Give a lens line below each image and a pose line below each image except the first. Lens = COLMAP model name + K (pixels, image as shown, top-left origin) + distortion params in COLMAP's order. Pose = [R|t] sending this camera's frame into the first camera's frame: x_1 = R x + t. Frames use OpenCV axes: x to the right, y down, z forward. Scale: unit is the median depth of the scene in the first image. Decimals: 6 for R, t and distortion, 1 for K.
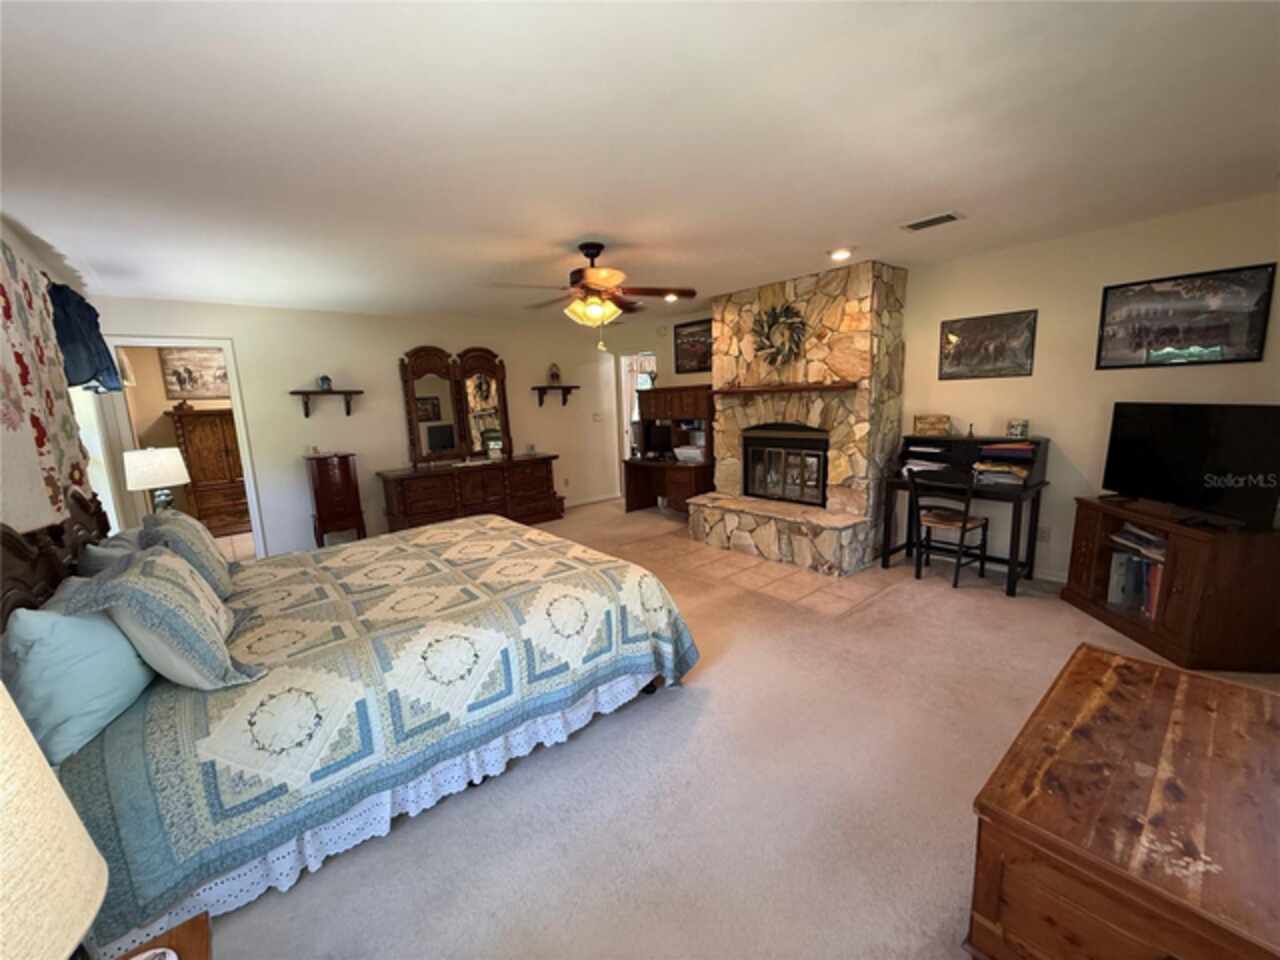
lens RADIAL K [[511.4, 0, 632.7], [0, 511.4, 480.9], [0, 0, 1]] dist [0.000117, 0.000423]
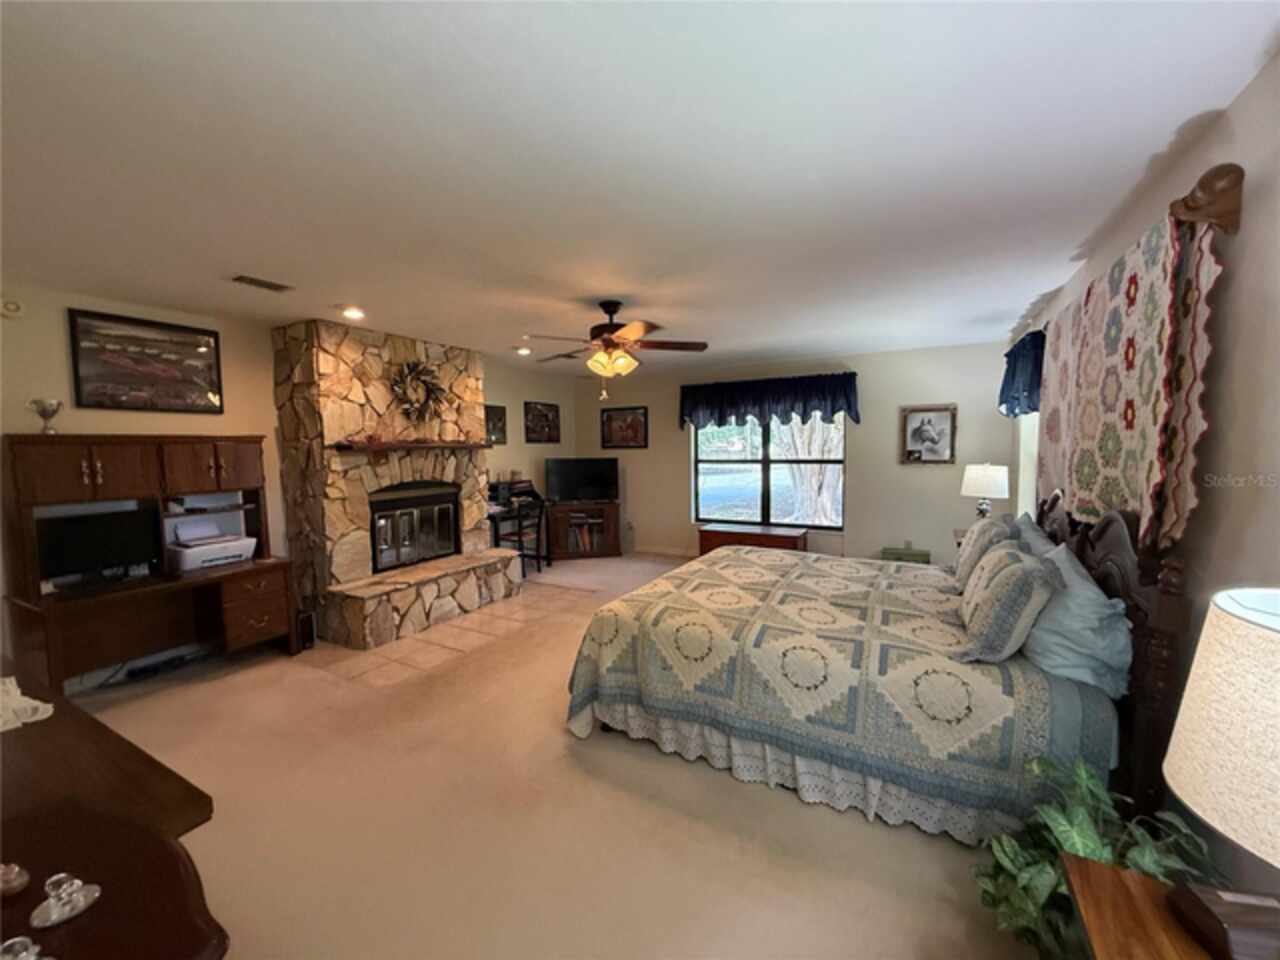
lens RADIAL K [[511.4, 0, 632.7], [0, 511.4, 480.9], [0, 0, 1]] dist [0.000117, 0.000423]
pose [[-0.352263, -0.016270, 0.935760, -0.772414], [0.179093, 0.980200, 0.084462, -0.125449], [-0.918606, 0.197340, -0.342375, 0.984275]]
